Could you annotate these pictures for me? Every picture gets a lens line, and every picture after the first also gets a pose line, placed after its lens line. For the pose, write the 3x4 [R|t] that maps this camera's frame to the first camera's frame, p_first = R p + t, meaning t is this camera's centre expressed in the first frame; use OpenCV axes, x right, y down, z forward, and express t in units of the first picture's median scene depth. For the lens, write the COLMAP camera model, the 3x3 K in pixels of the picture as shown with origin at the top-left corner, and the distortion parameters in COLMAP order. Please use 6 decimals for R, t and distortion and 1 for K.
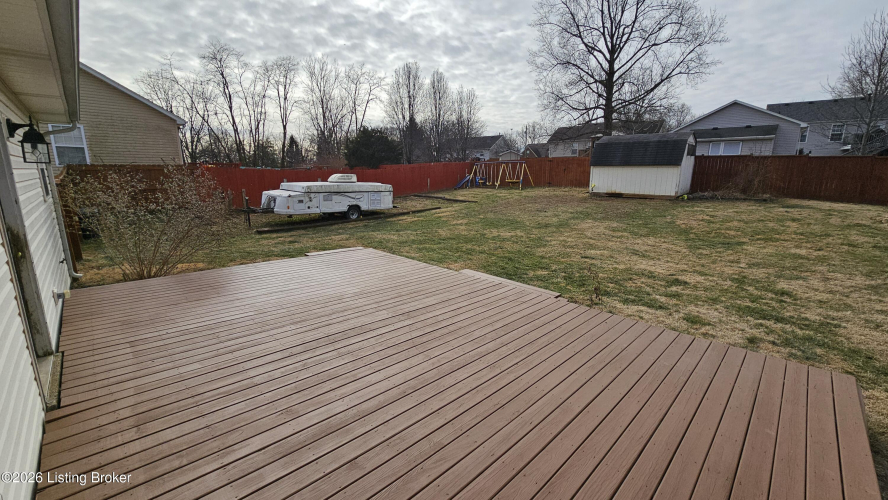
lens RADIAL K [[362.2, 0, 444.0], [0, 362.2, 250.0], [0, 0, 1]] dist [-0.001033, 0.000165]
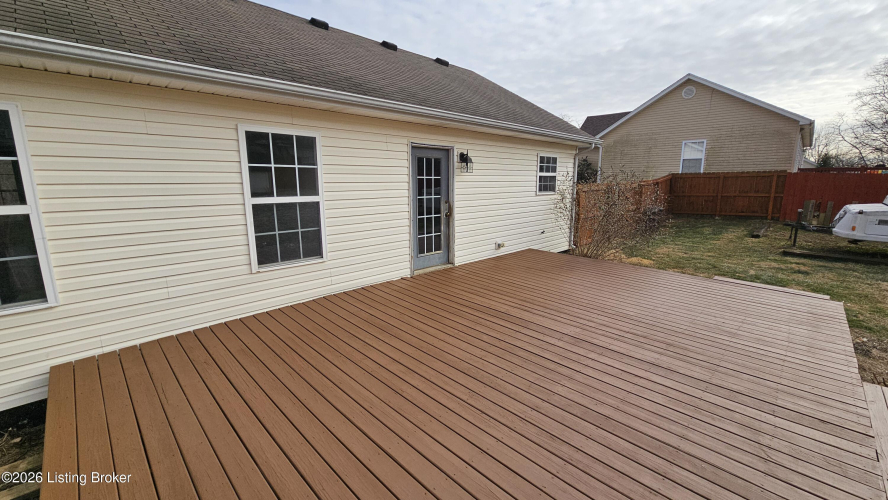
lens RADIAL K [[362.3, 0, 444.9], [0, 362.3, 245.9], [0, 0, 1]] dist [0.001722, 0.000117]
pose [[0.012682, 0.175000, -0.984487, 0.155197], [-0.209698, 0.963137, 0.168504, -0.025335], [0.977684, 0.204308, 0.048912, 0.137755]]
